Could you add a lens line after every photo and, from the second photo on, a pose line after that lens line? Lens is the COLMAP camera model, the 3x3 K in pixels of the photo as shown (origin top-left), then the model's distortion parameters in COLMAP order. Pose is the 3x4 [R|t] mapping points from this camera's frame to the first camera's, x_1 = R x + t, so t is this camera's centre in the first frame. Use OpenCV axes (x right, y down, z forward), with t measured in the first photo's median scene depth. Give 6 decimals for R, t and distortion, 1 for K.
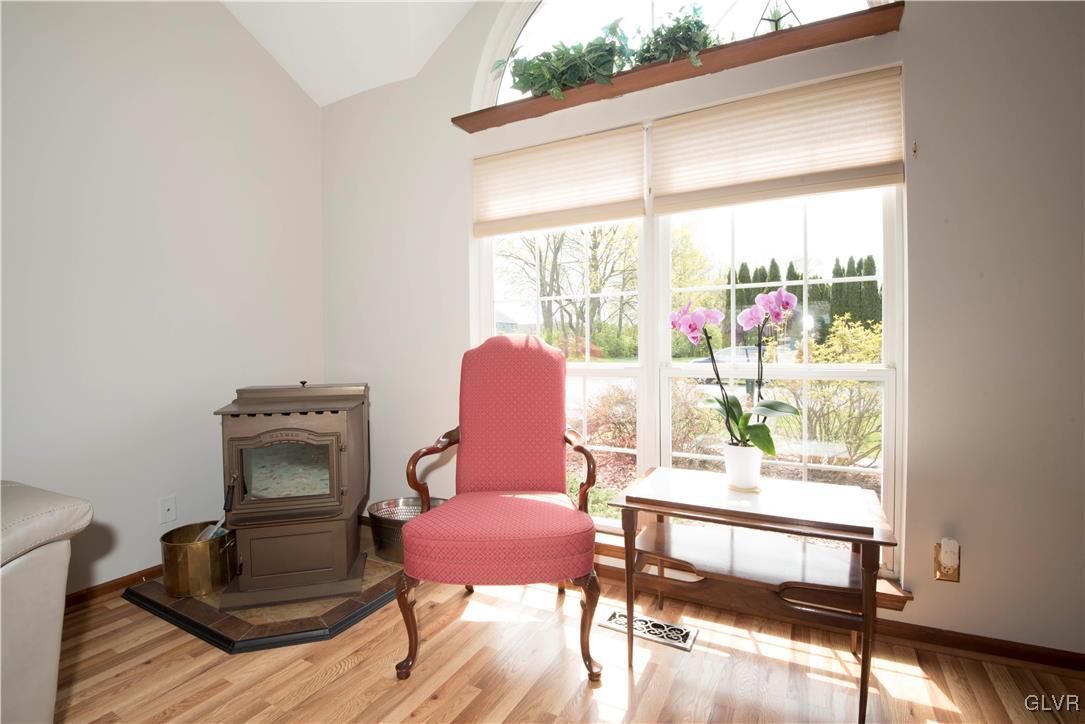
lens RADIAL K [[495.9, 0, 542.5], [0, 495.9, 362.0], [0, 0, 1]] dist [-0.001993, -0.024501]
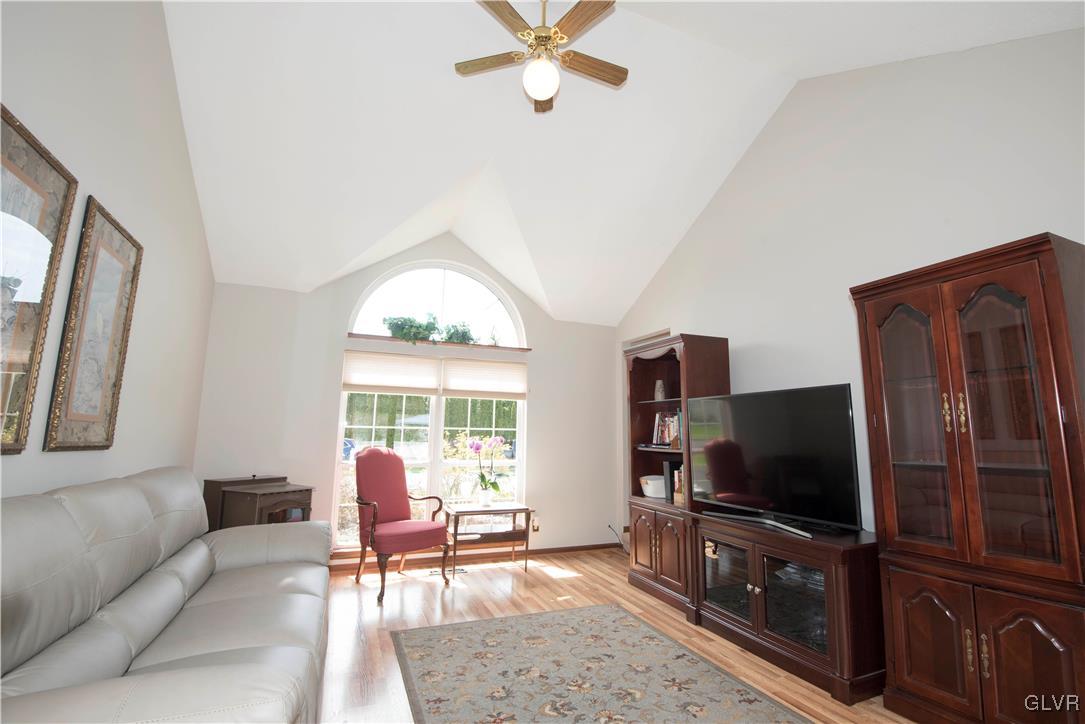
lens RADIAL K [[495.9, 0, 542.5], [0, 495.9, 362.0], [0, 0, 1]] dist [-0.001993, -0.024501]
pose [[0.657305, 0.126731, 0.742892, -1.585016], [-0.009129, 0.987026, -0.160301, -0.103645], [-0.753569, 0.098585, 0.649934, -1.167135]]
